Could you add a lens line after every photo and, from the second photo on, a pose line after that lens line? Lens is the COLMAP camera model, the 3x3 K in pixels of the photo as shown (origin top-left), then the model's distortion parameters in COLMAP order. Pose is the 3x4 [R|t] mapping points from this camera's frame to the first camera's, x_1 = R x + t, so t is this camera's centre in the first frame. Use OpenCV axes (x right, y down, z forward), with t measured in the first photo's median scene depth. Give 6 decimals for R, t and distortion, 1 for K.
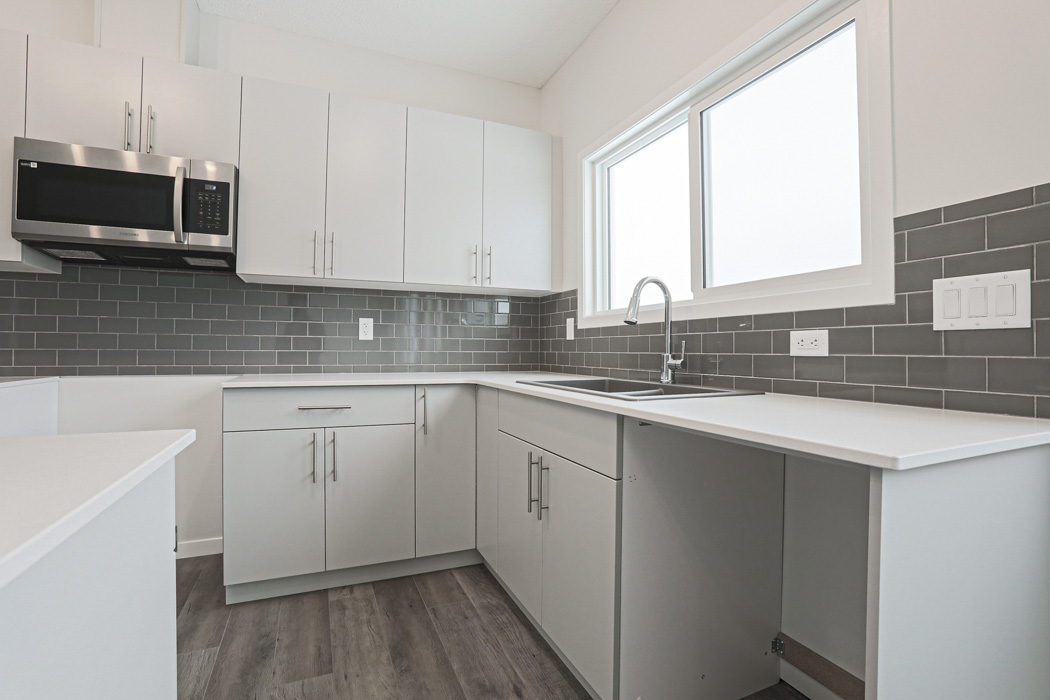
lens RADIAL K [[477.2, 0, 518.2], [0, 477.2, 345.2], [0, 0, 1]] dist [-0.074844, 0.029021]
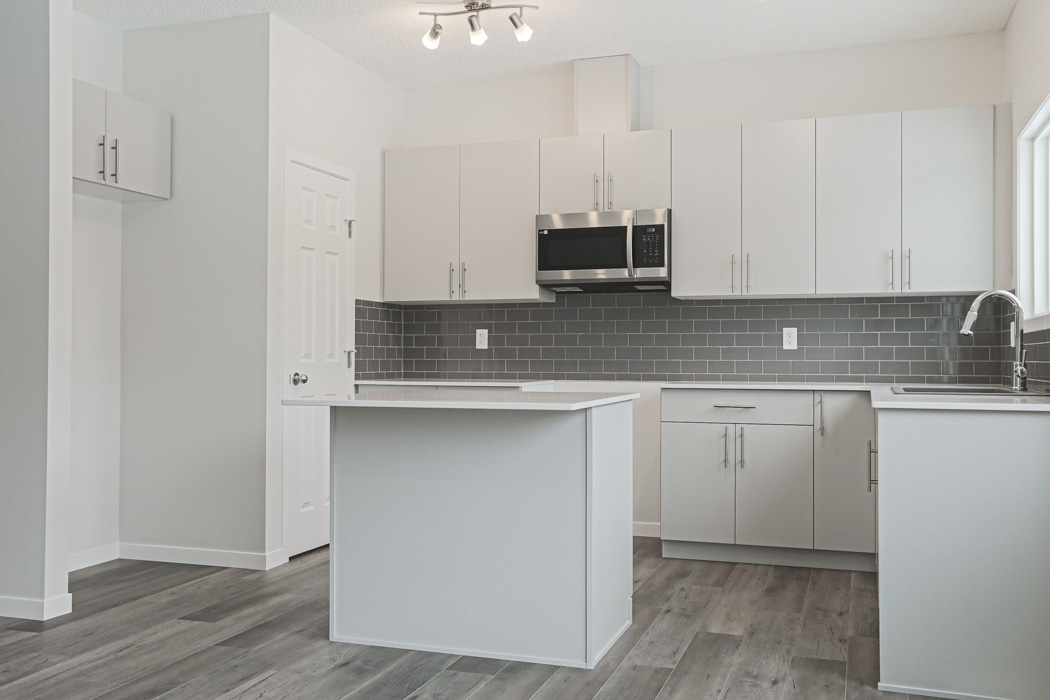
lens RADIAL K [[999.7, 0, 525.0], [0, 999.7, 350.0], [0, 0, 1]] dist [0.005785, 0.005086]
pose [[0.742586, -0.009551, -0.669682, 0.904887], [0.009113, 0.999950, -0.004157, -0.008319], [0.669688, -0.003016, 0.742636, -1.261111]]
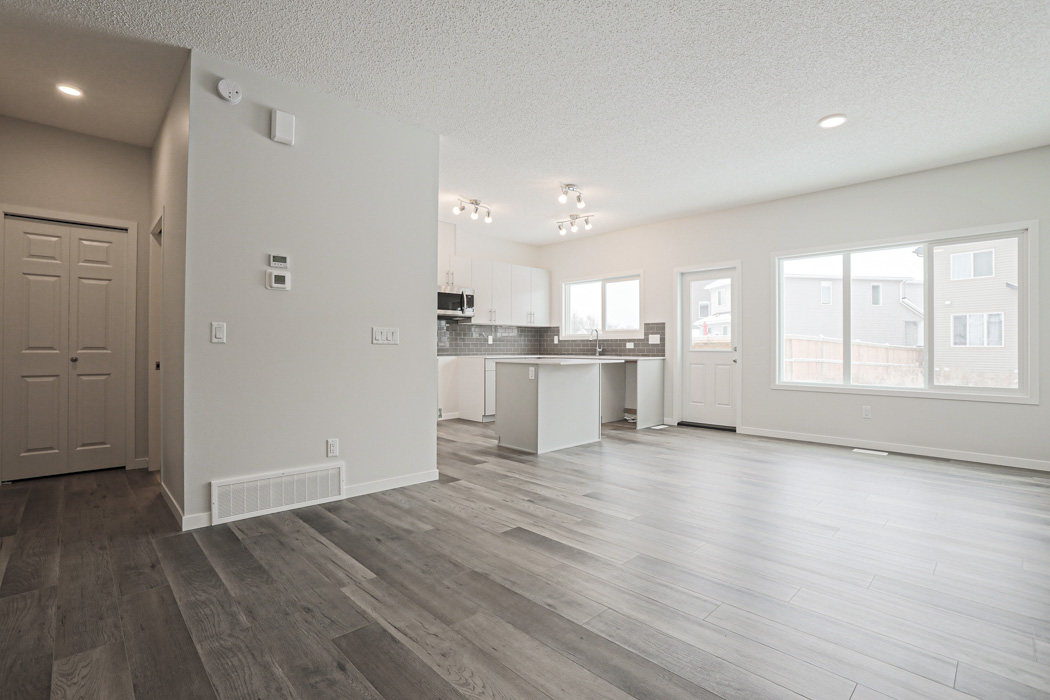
lens RADIAL K [[489.1, 0, 520.0], [0, 489.1, 346.0], [0, 0, 1]] dist [-0.086301, 0.038193]
pose [[0.938588, -0.003325, 0.345024, -1.525087], [-0.000260, 0.999946, 0.010343, -0.035586], [-0.345040, -0.009797, 0.938537, -2.333174]]
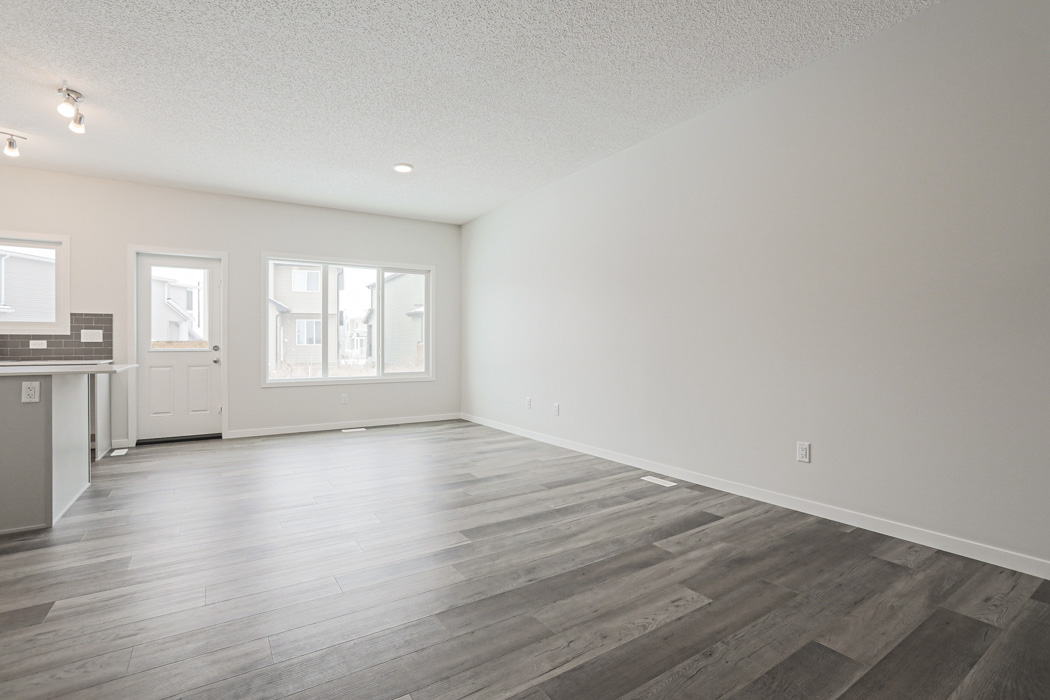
lens RADIAL K [[489.1, 0, 520.0], [0, 489.1, 346.0], [0, 0, 1]] dist [-0.086301, 0.038193]
pose [[-0.165194, -0.006932, 0.986237, -2.181700], [-0.007112, 0.999958, 0.005837, -0.026024], [-0.986235, -0.006050, -0.165236, -1.241750]]
